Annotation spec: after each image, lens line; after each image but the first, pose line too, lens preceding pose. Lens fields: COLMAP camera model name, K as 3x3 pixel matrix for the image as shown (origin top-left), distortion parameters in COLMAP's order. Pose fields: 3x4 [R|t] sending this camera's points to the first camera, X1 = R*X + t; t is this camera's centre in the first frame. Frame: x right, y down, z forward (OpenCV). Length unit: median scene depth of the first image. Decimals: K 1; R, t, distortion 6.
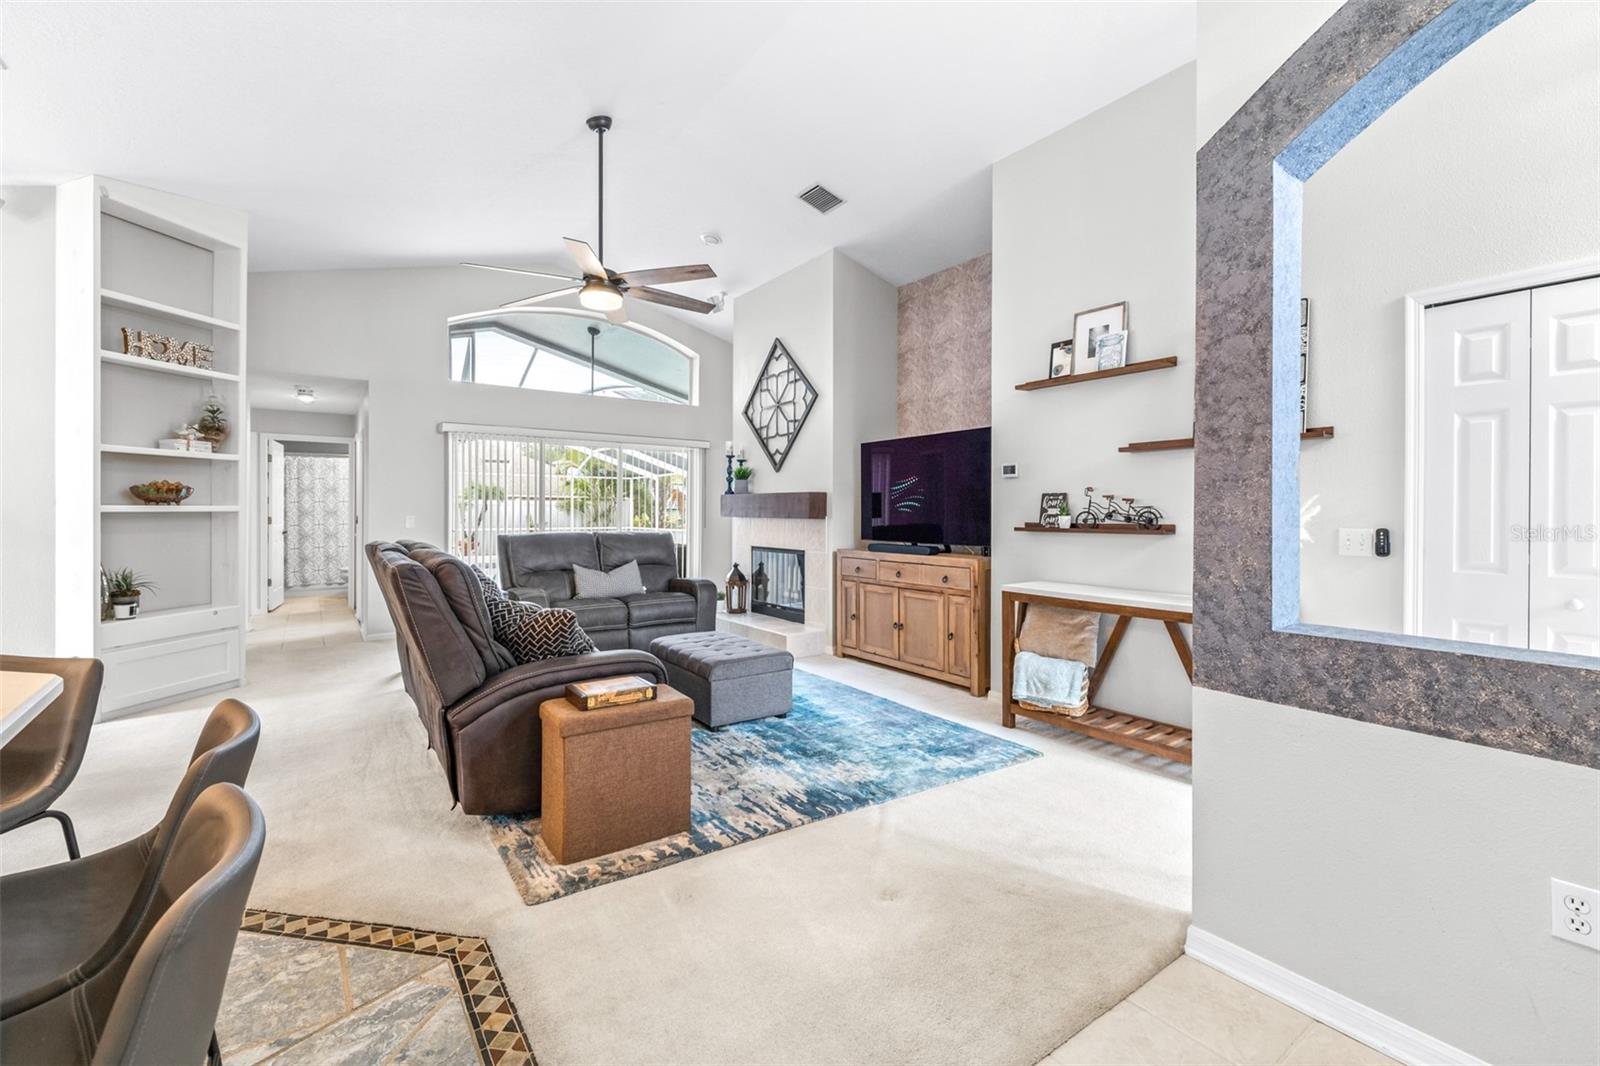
lens RADIAL K [[683.5, 0, 813.5], [0, 683.5, 519.0], [0, 0, 1]] dist [0.000499, -0.000851]
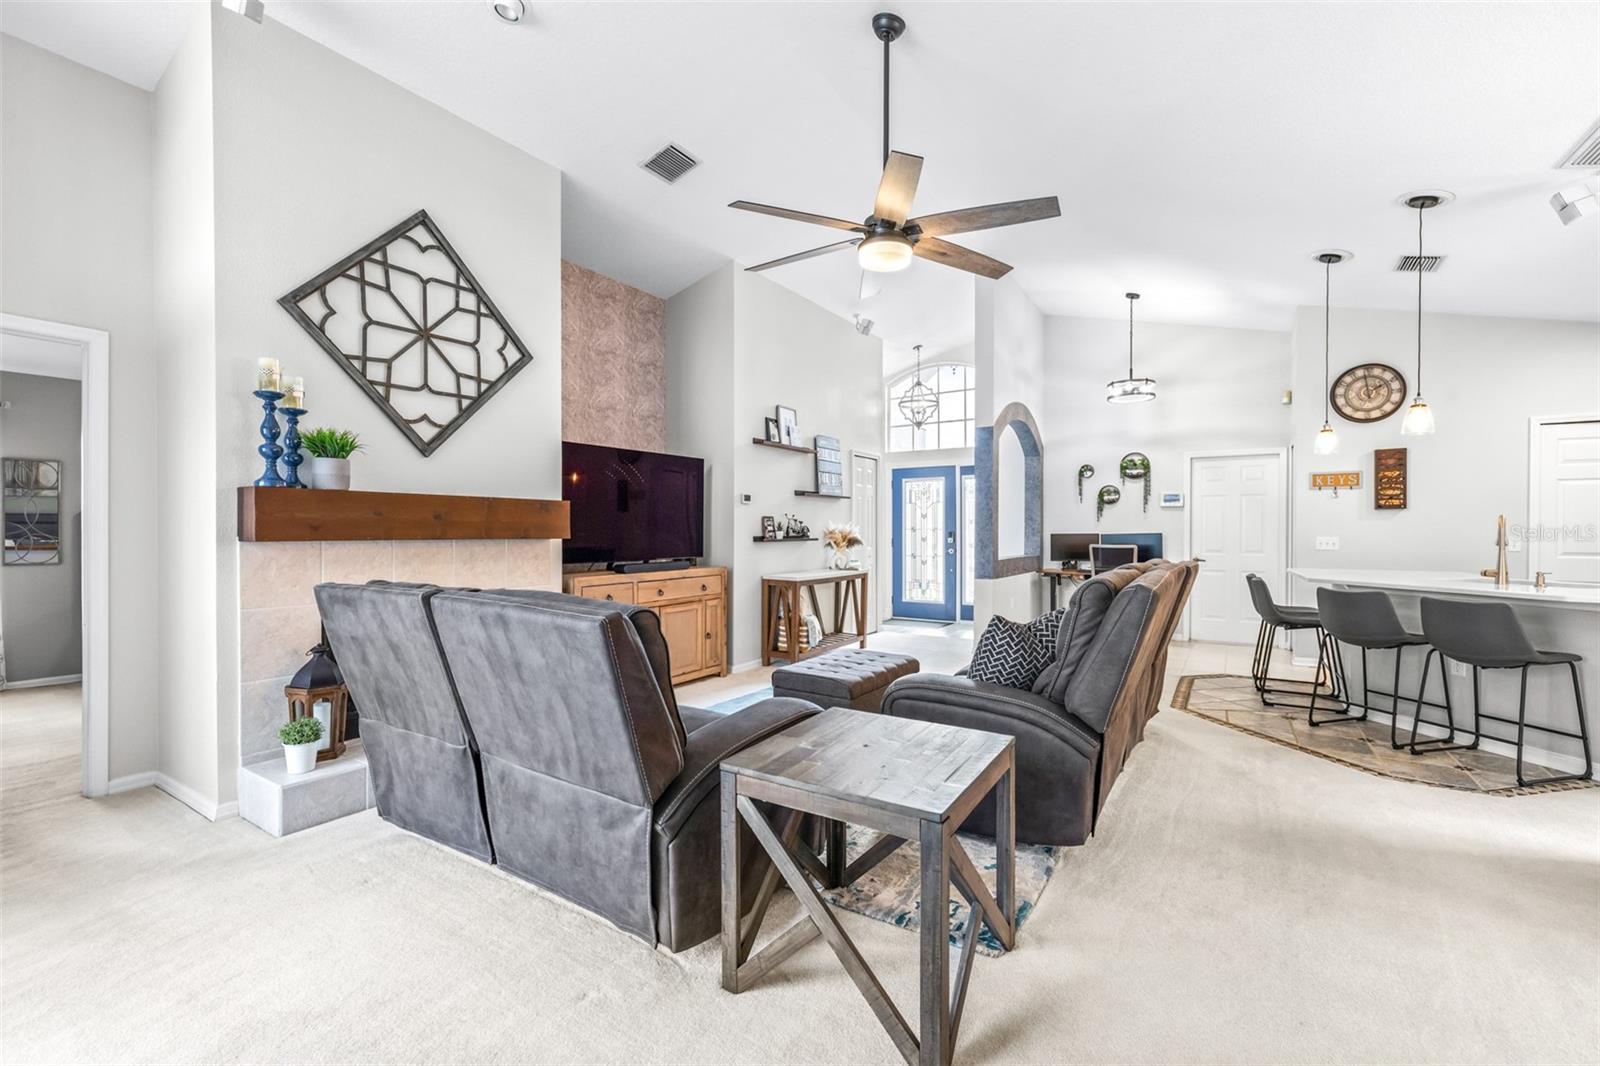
lens RADIAL K [[683.5, 0, 790.8], [0, 683.5, 534.5], [0, 0, 1]] dist [0.000499, -0.000851]
pose [[-0.358366, -0.011021, 0.933516, -1.046014], [0.007988, 0.999858, 0.014871, -0.018689], [-0.933547, 0.012786, -0.358227, 1.443906]]
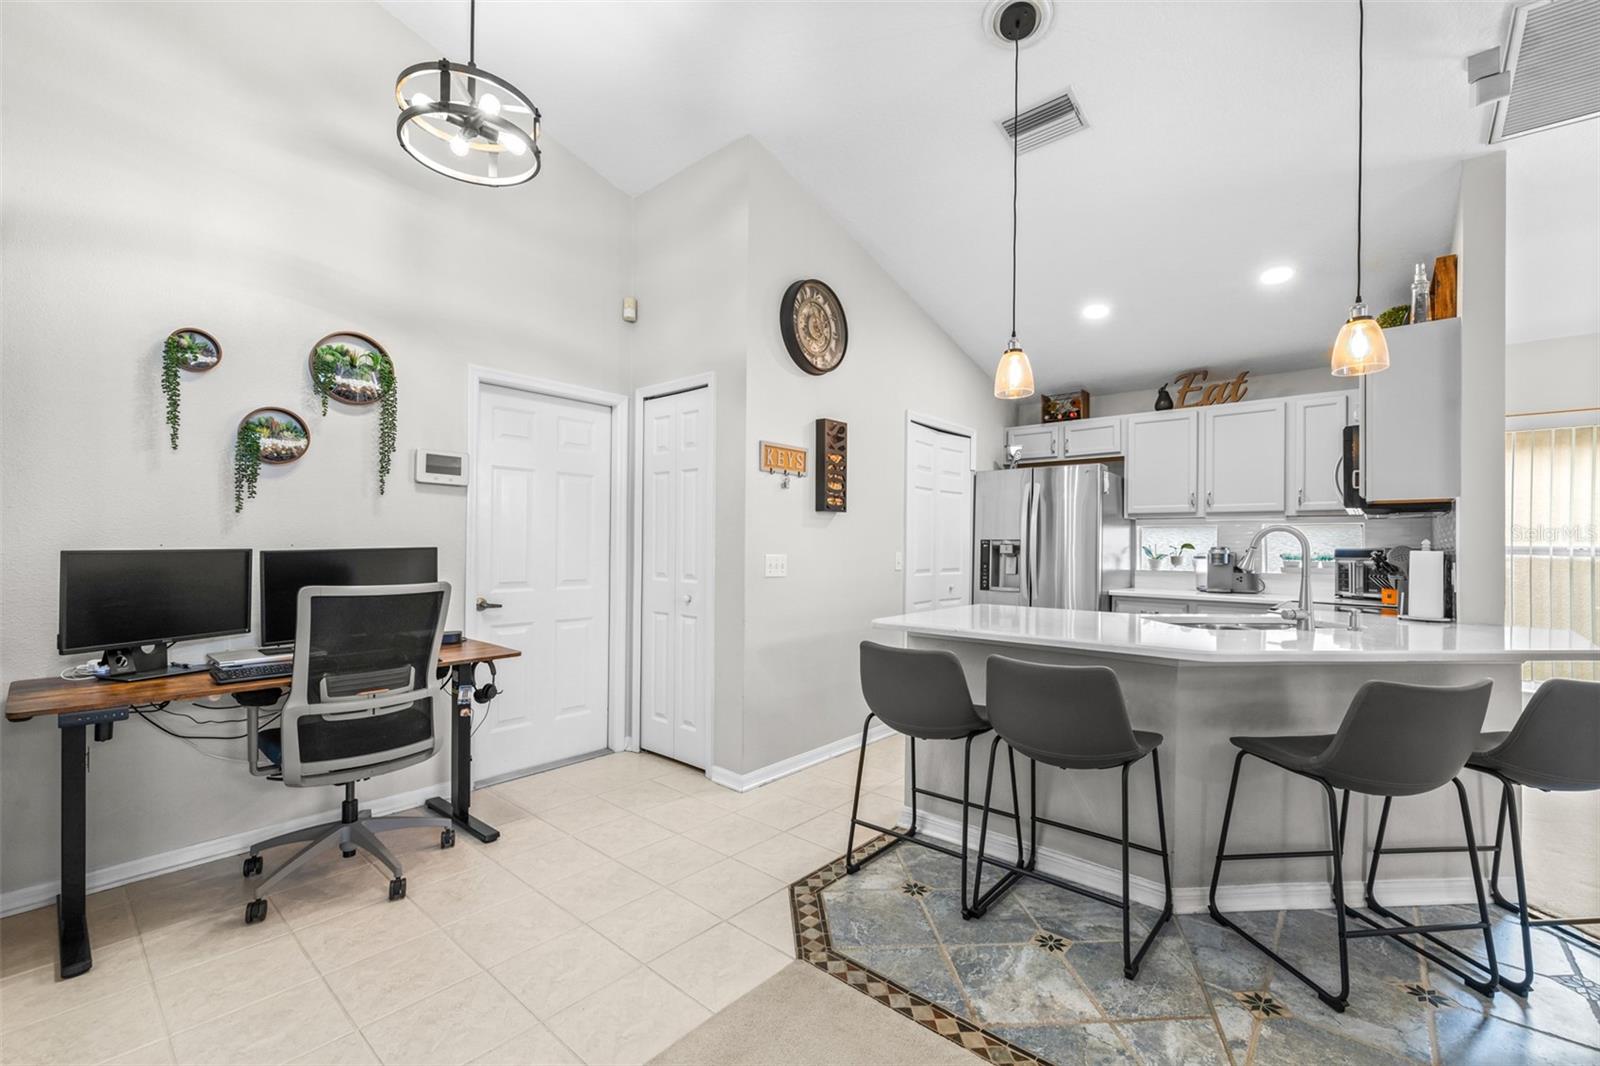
lens RADIAL K [[683.5, 0, 795.5], [0, 683.5, 540.2], [0, 0, 1]] dist [0.000499, -0.000851]
pose [[-0.974208, -0.018305, -0.224908, 0.050255], [-0.020130, 0.999780, 0.005826, -0.006678], [0.224752, 0.010203, -0.974363, 0.704845]]
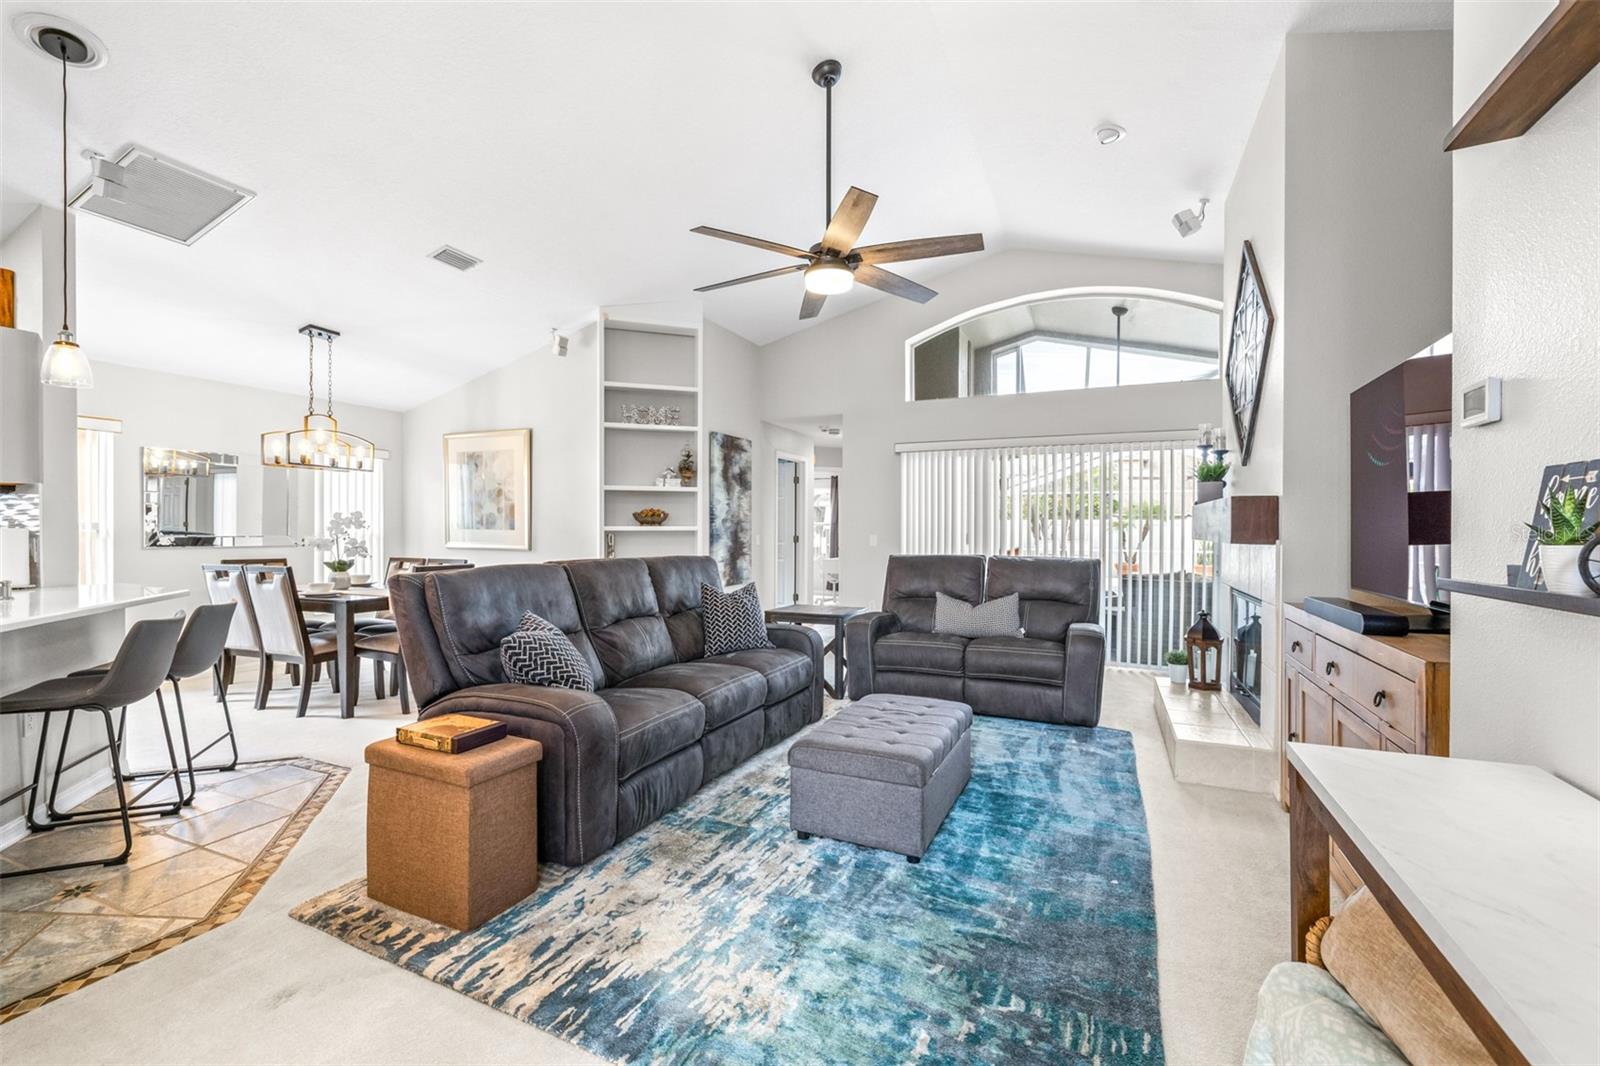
lens RADIAL K [[683.5, 0, 799.1], [0, 683.5, 532.5], [0, 0, 1]] dist [0.000499, -0.000851]
pose [[0.495985, 0.001690, -0.868330, 0.427943], [-0.009194, 0.999952, -0.003306, -0.005629], [0.868283, 0.009623, 0.495977, 0.575949]]
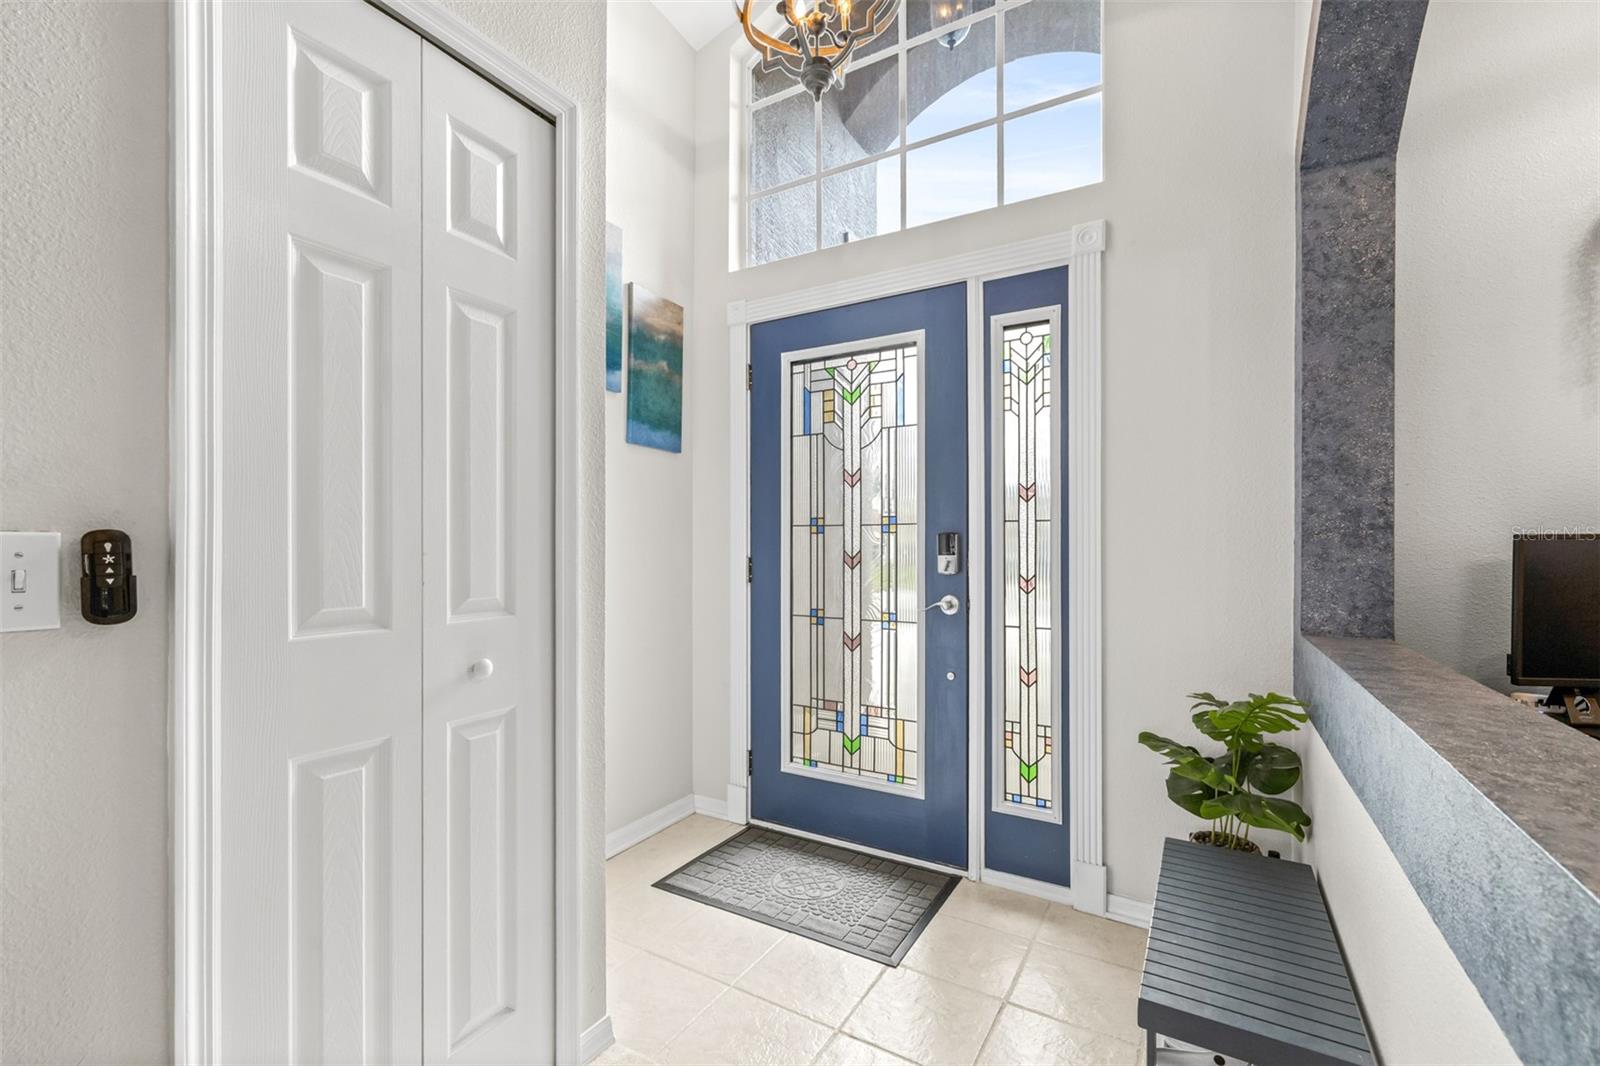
lens RADIAL K [[683.5, 0, 790.7], [0, 683.5, 543.0], [0, 0, 1]] dist [0.000499, -0.000851]
pose [[-0.386939, -0.003888, 0.922097, 0.291346], [0.006561, 0.999954, 0.006969, 0.012786], [-0.922082, 0.008746, -0.386896, 0.554971]]
